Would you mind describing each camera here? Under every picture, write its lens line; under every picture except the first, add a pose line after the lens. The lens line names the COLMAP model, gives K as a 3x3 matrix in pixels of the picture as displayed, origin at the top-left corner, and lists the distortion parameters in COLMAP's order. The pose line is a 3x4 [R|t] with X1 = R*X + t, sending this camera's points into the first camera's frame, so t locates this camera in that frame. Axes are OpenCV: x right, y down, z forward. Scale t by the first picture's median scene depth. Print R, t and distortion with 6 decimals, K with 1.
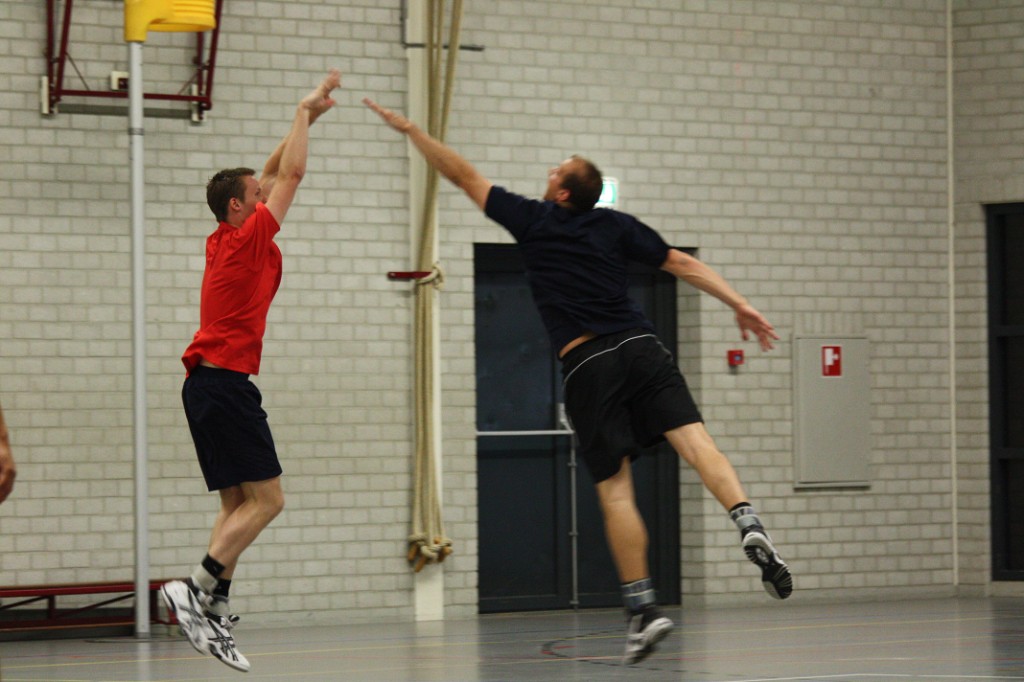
lens RADIAL K [[6691.1, 0, 514.5], [0, 6691.1, 349.4], [0, 0, 1]] dist [0.692428, 0.000000]
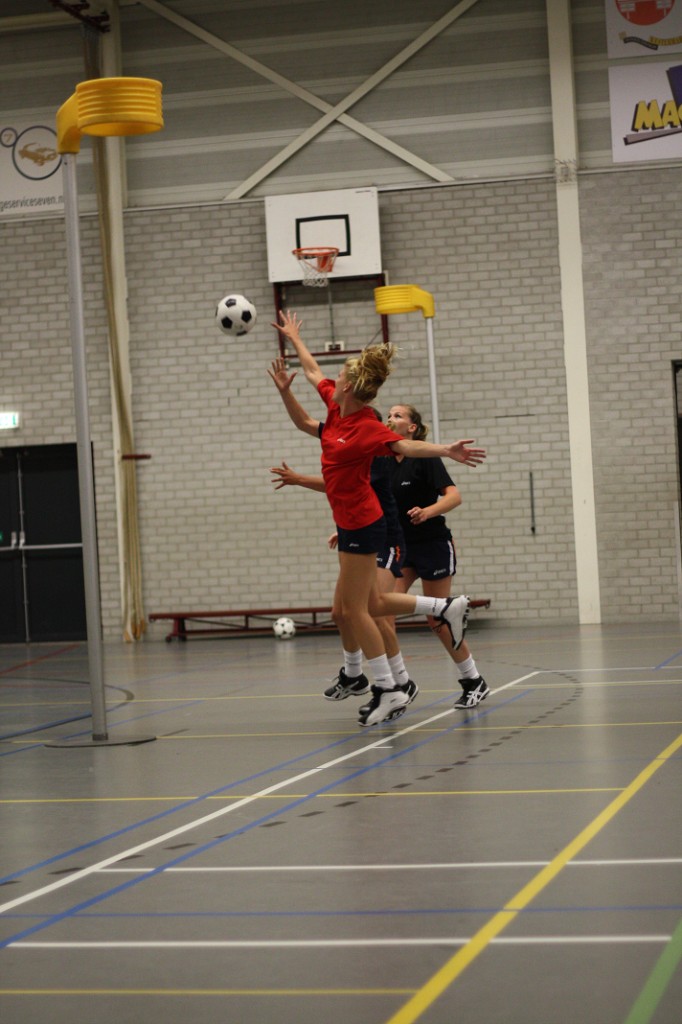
lens RADIAL K [[2564.3, 0, 364.7], [0, 2564.3, 552.8], [0, 0, 1]] dist [-0.100937, 0.000000]
pose [[0.453255, -0.004050, -0.891372, 0.576970], [0.055966, 0.998146, 0.023923, 0.001902], [0.889622, -0.060730, 0.452641, 0.648188]]
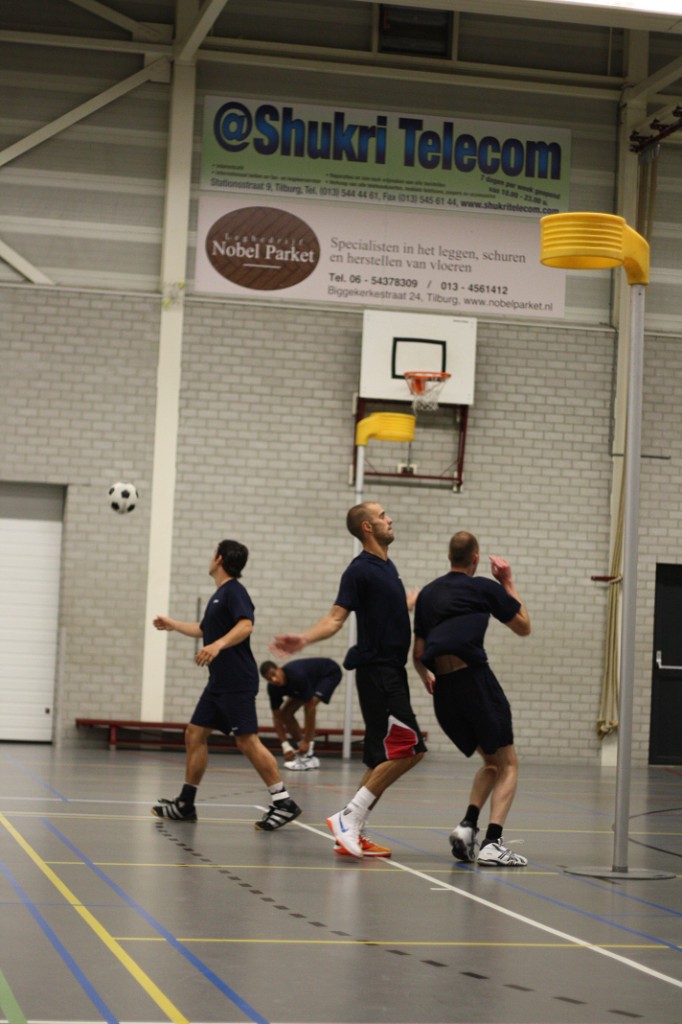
lens RADIAL K [[2564.3, 0, 392.6], [0, 2564.3, 566.9], [0, 0, 1]] dist [-0.100937, 0.000000]
pose [[0.813667, 0.026714, -0.580717, 0.349467], [-0.045130, 0.998832, -0.017285, 0.000636], [0.579577, 0.040272, 0.813922, 0.391384]]
